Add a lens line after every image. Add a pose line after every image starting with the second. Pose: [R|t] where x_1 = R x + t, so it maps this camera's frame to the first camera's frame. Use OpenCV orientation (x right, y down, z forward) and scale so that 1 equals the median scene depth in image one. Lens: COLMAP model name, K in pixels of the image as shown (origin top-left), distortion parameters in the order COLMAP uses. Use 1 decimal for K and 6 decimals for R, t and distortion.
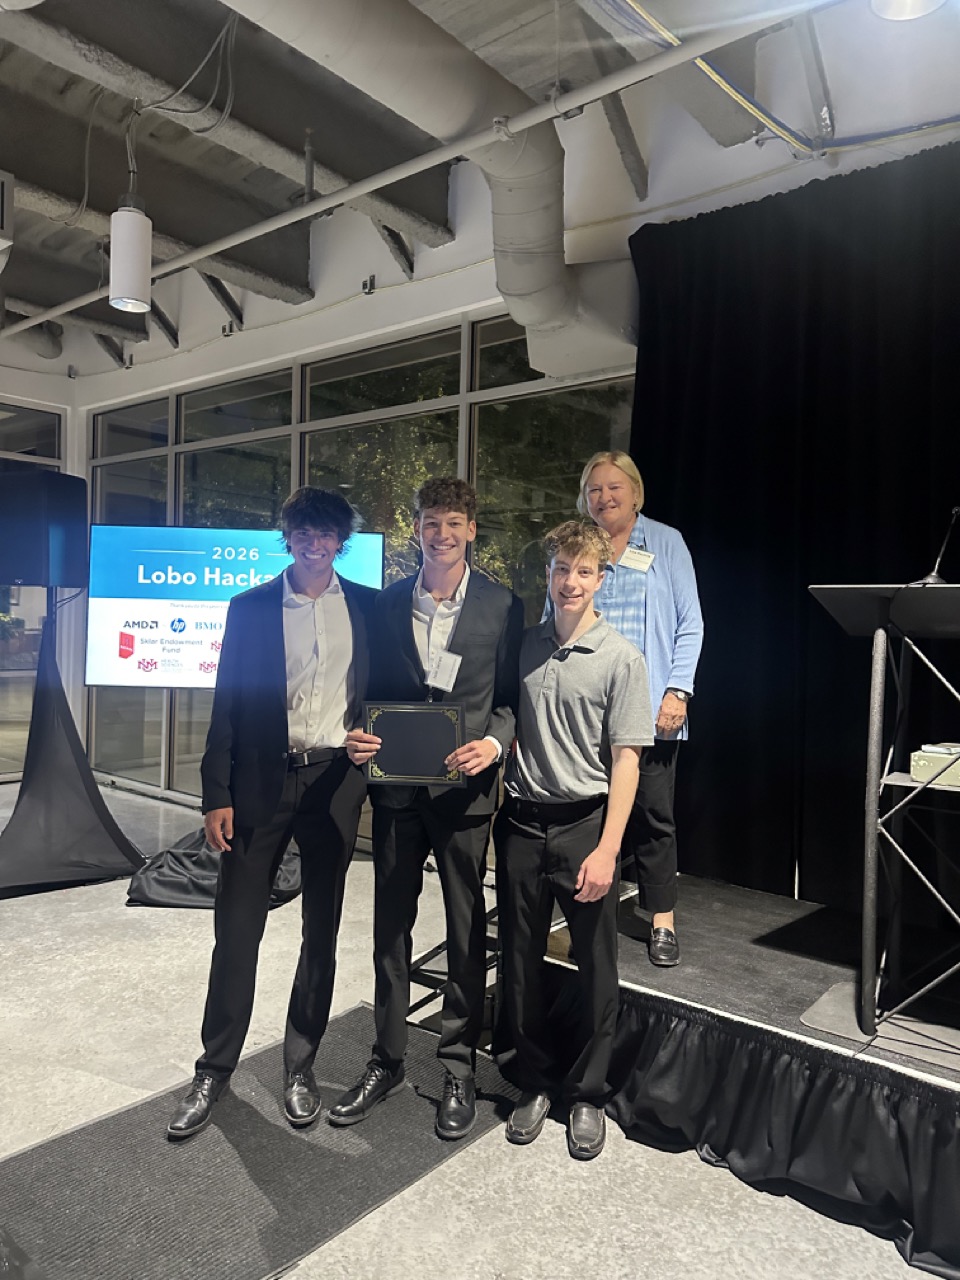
lens RADIAL K [[915.7, 0, 484.4], [0, 915.7, 646.8], [0, 0, 1]] dist [0.052161, -0.077437]
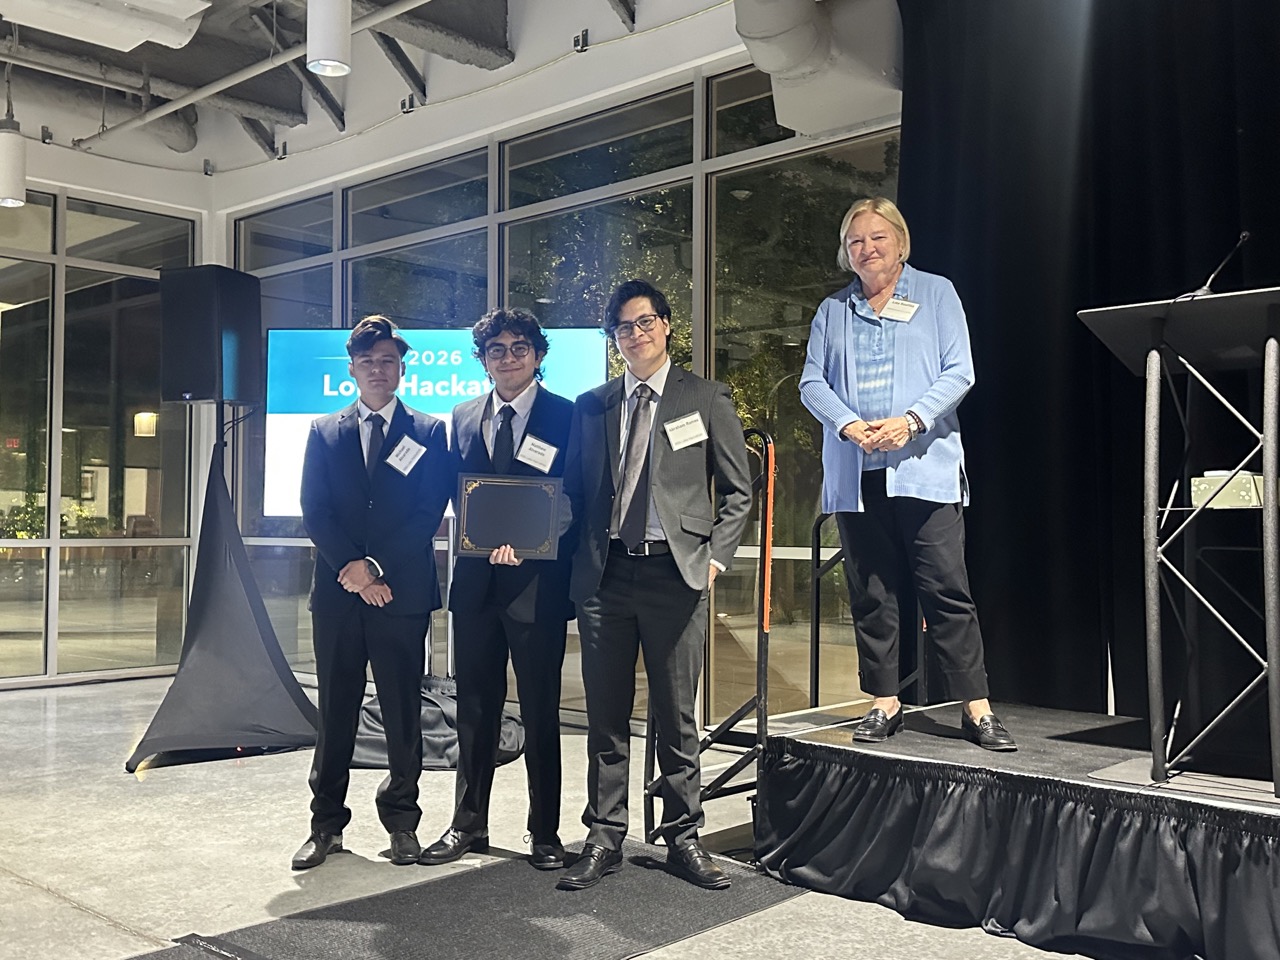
lens RADIAL K [[1289.2, 0, 641.8], [0, 1289.2, 484.3], [0, 0, 1]] dist [0.197839, -0.453871]
pose [[0.997729, -0.025691, -0.062262, -0.009407], [0.022222, 0.998196, -0.055778, 0.099900], [0.063582, 0.054268, 0.996500, -0.208004]]
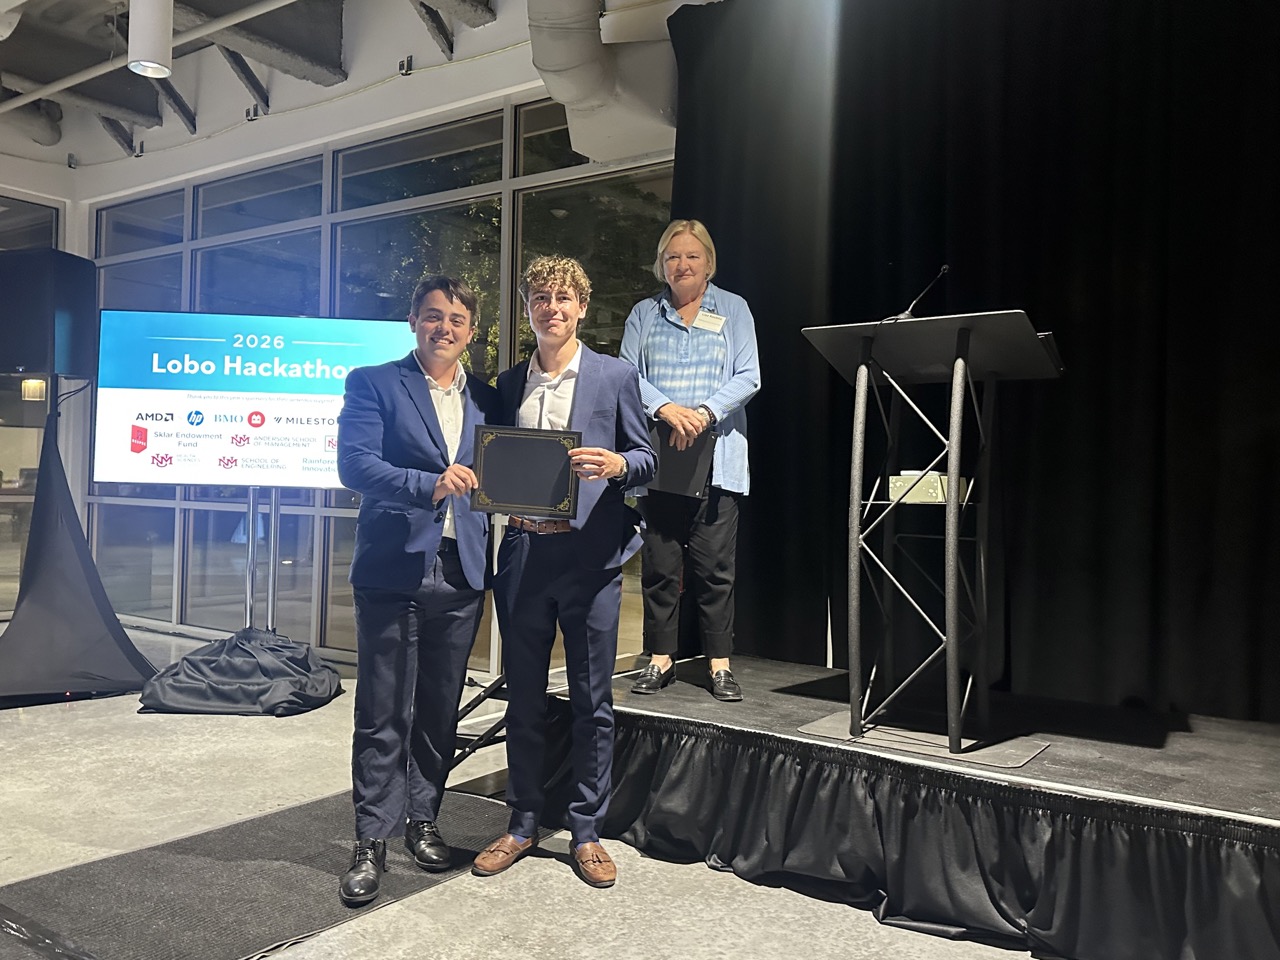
lens RADIAL K [[1058.7, 0, 636.2], [0, 1058.7, 486.4], [0, 0, 1]] dist [0.131193, -0.252367]
pose [[0.997237, -0.001913, 0.074265, 0.035177], [0.003724, 0.999699, -0.024250, 0.085287], [-0.074197, 0.024460, 0.996944, -0.134371]]
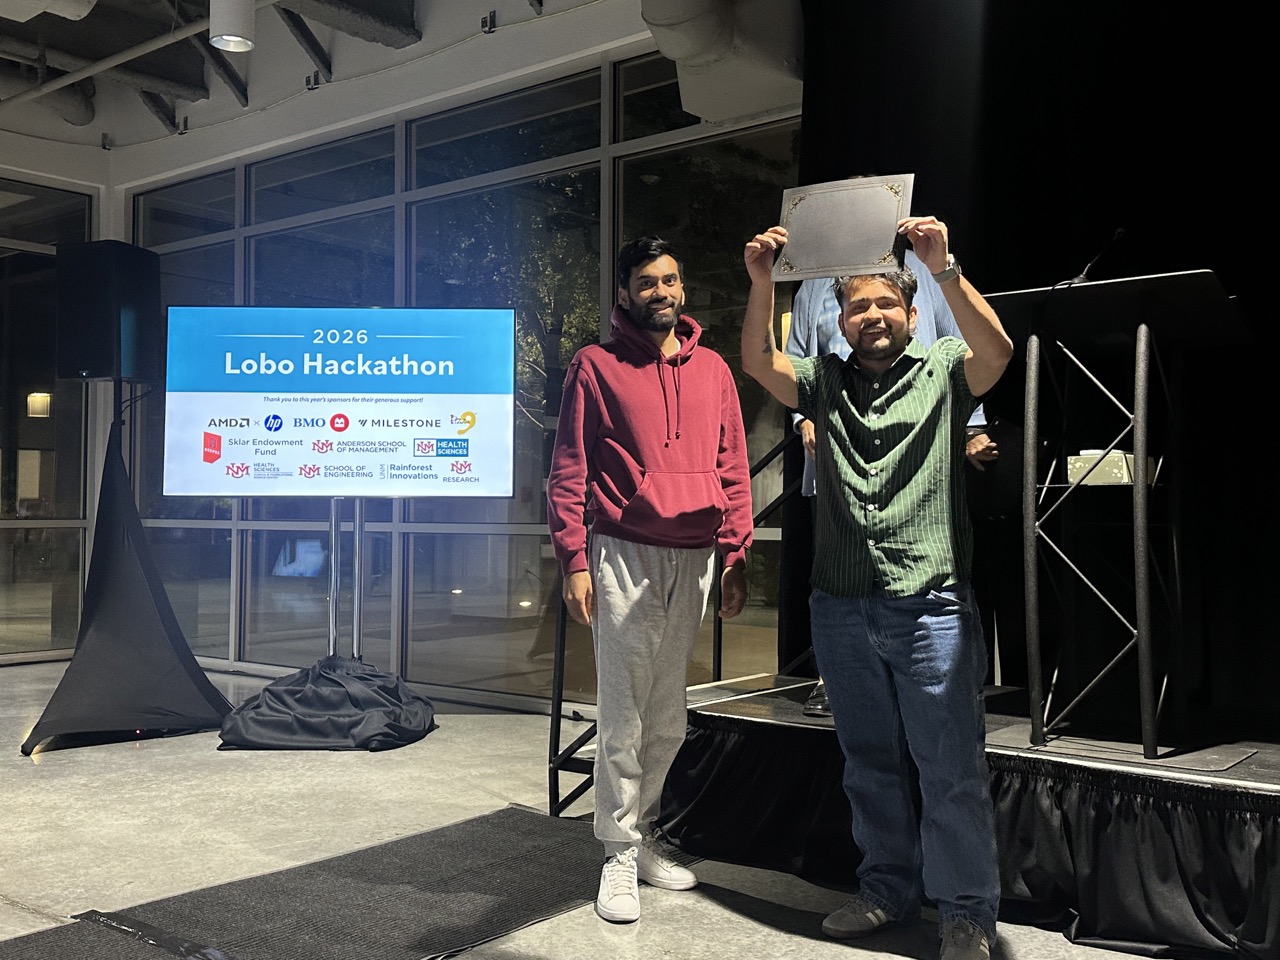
lens RADIAL K [[1290.2, 0, 643.5], [0, 1290.2, 475.5], [0, 0, 1]] dist [0.191369, -0.433104]
pose [[0.999702, -0.023340, 0.007109, -0.004356], [0.023660, 0.998523, -0.048901, 0.105249], [-0.005957, 0.049054, 0.998778, -0.224848]]
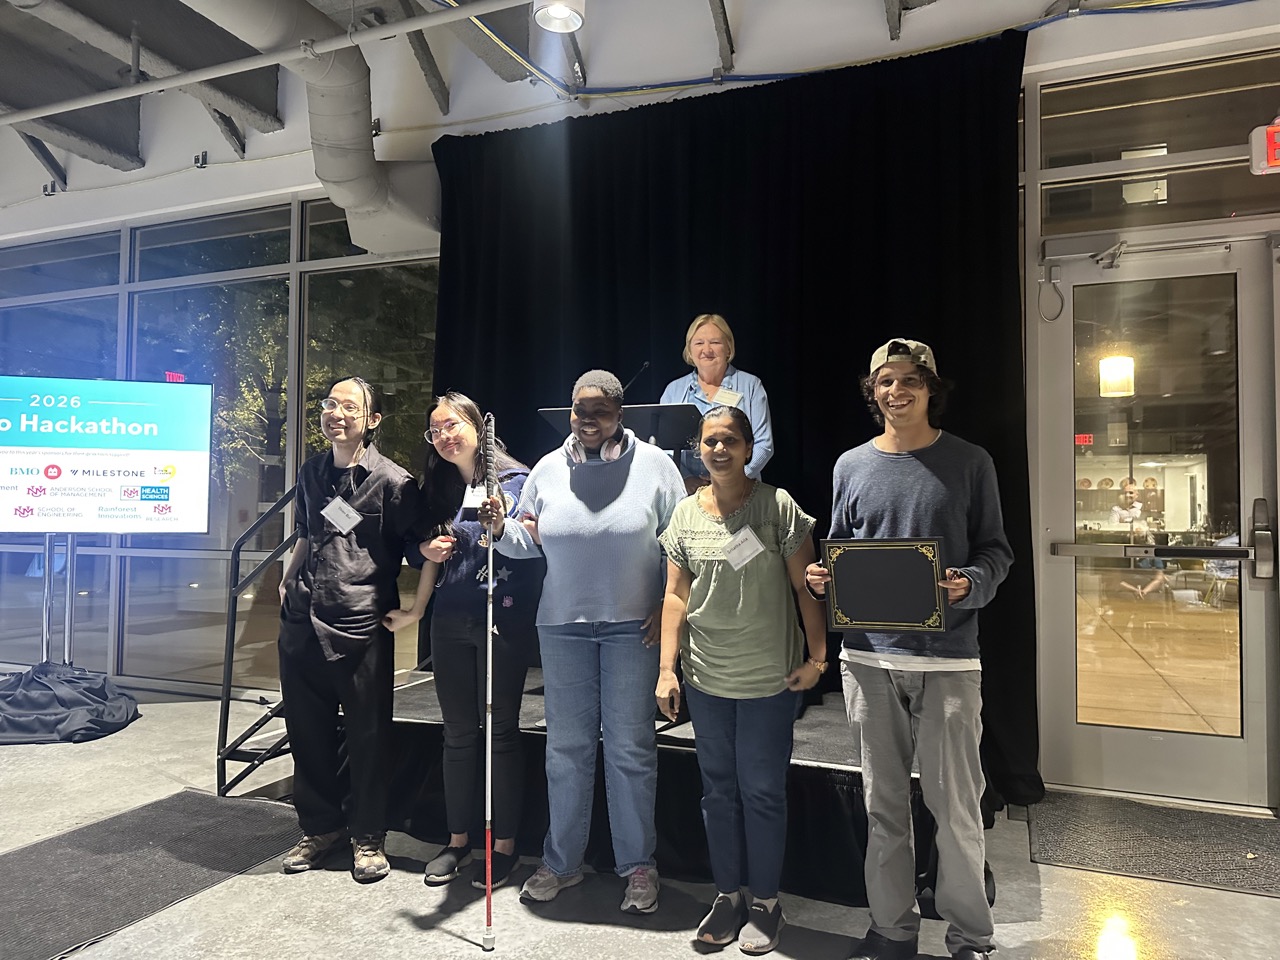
lens RADIAL K [[910.0, 0, 645.9], [0, 910.0, 487.5], [0, 0, 1]] dist [-0.001423, -0.002330]
pose [[0.951346, -0.009316, 0.307985, 0.050449], [0.024760, 0.998622, -0.046274, 0.067734], [-0.307129, 0.051648, 0.950265, -0.194956]]
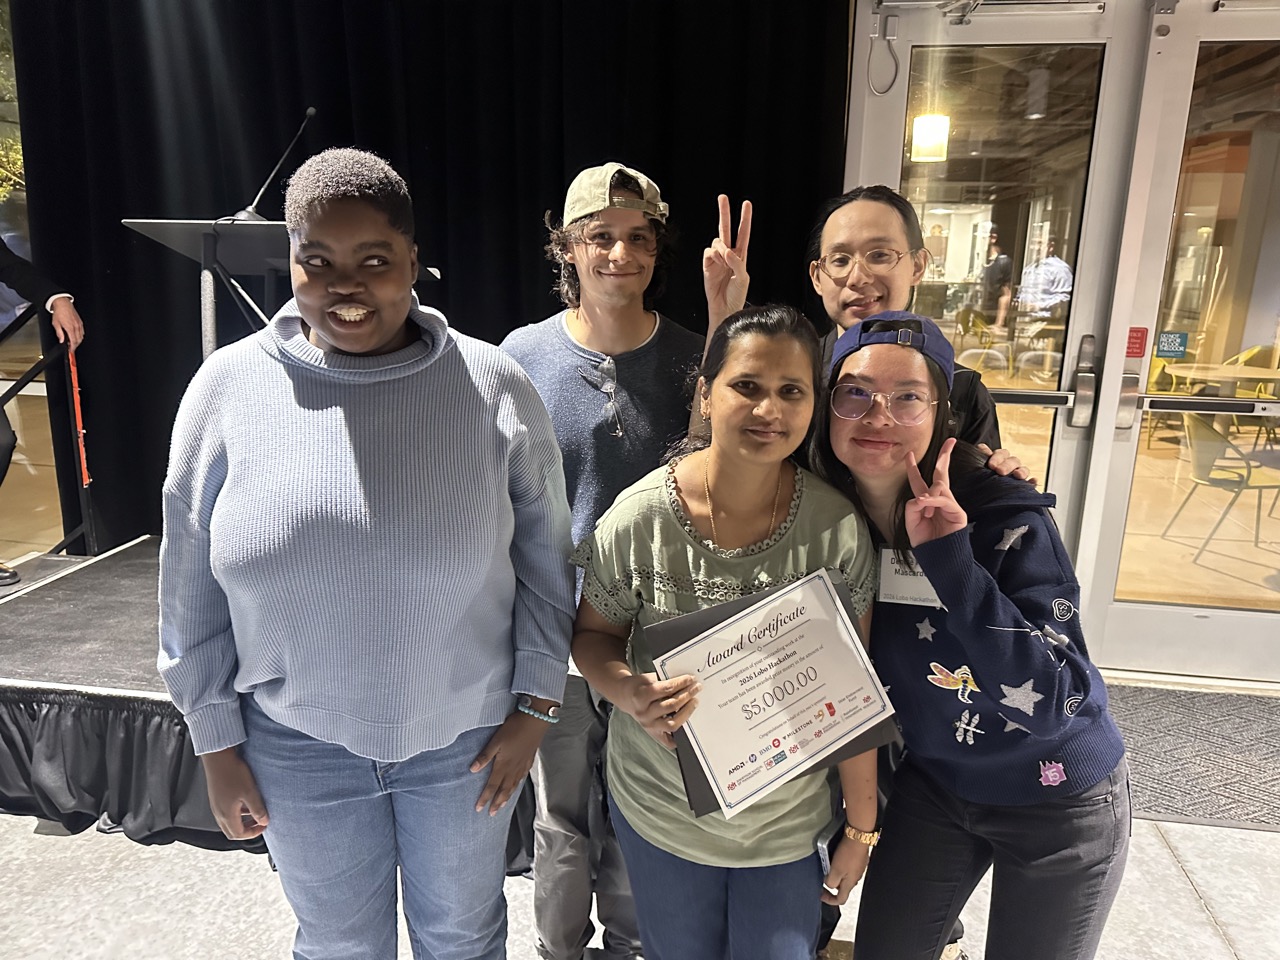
lens RADIAL K [[915.7, 0, 643.0], [0, 915.7, 501.6], [0, 0, 1]] dist [0.052161, -0.077437]
pose [[0.865299, -0.138215, 0.481823, 0.181173], [0.016264, 0.968469, 0.248605, -0.010650], [-0.500991, -0.207281, 0.840263, -0.025235]]
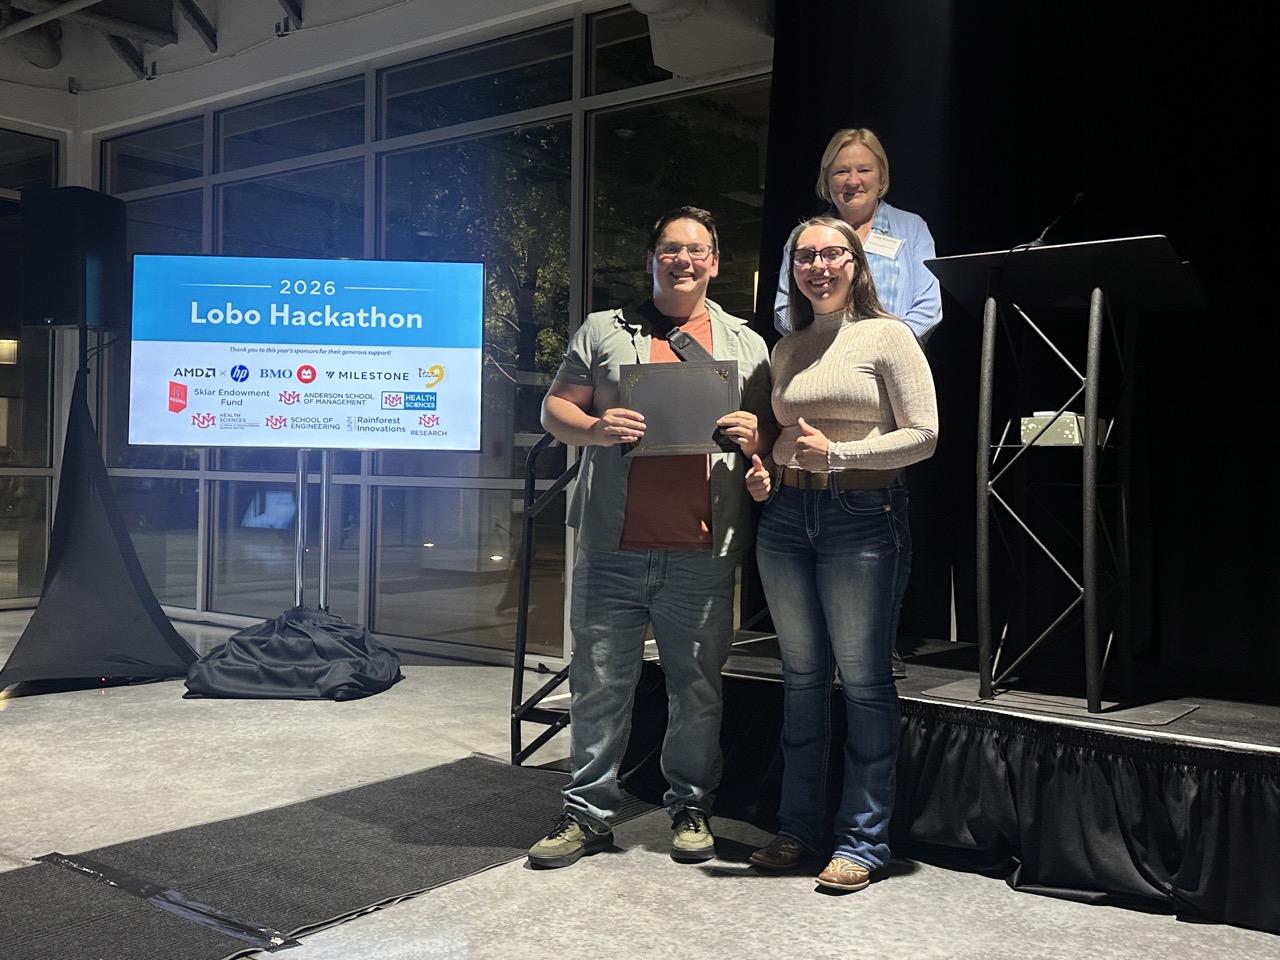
lens RADIAL K [[1289.8, 0, 644.6], [0, 1289.8, 472.3], [0, 0, 1]] dist [0.188697, -0.424765]
pose [[0.999574, -0.011089, 0.027011, 0.003505], [0.011566, 0.999779, -0.017557, 0.106247], [-0.026810, 0.017862, 0.999481, -0.233440]]
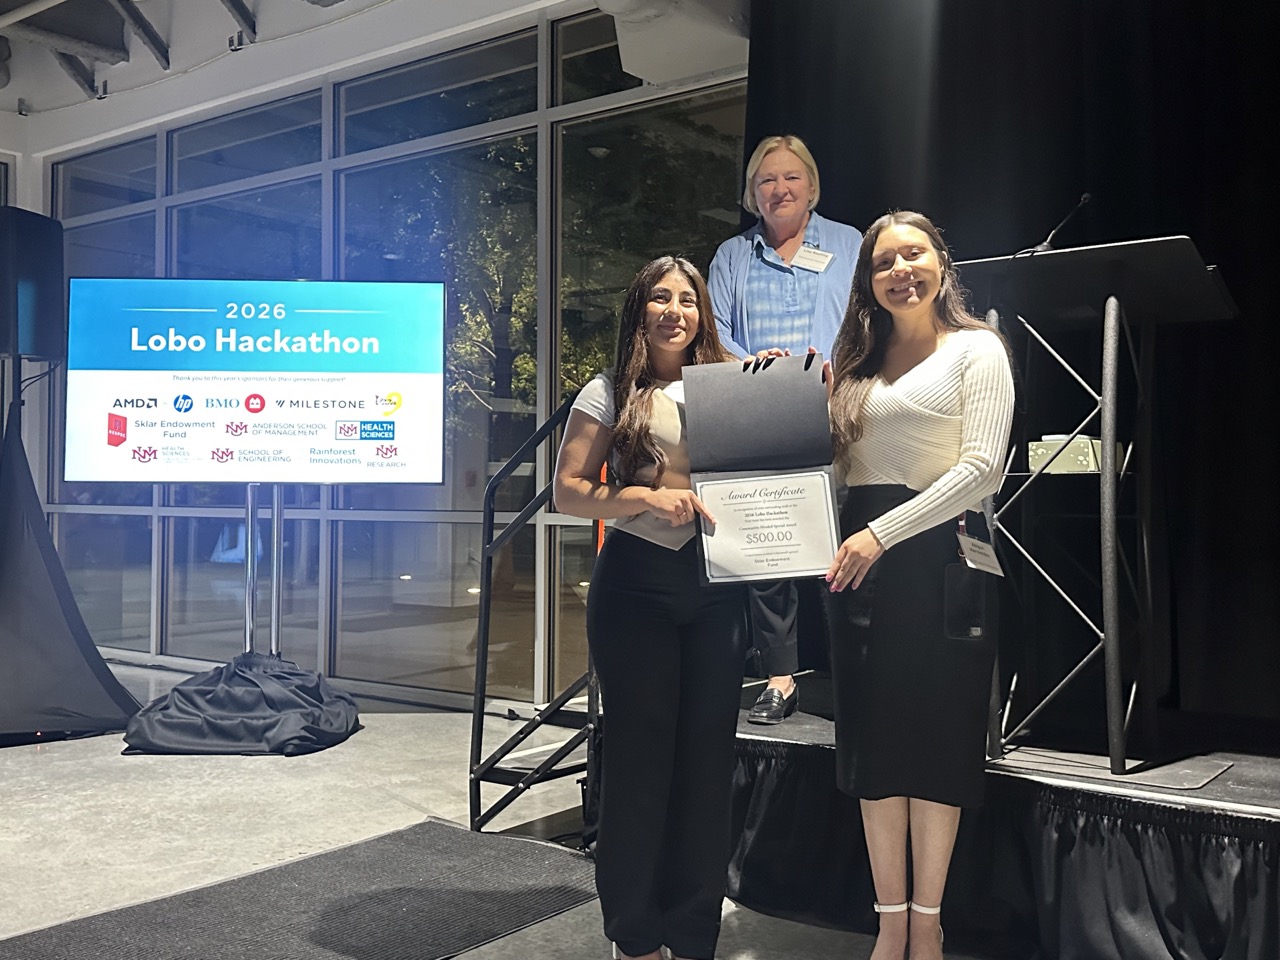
lens RADIAL K [[1299.2, 0, 635.6], [0, 1299.2, 472.4], [0, 0, 1]] dist [0.191177, -0.440673]
pose [[0.999220, -0.022324, 0.032567, 0.016405], [0.023548, 0.999012, -0.037691, 0.100161], [-0.031693, 0.038428, 0.998759, -0.156164]]
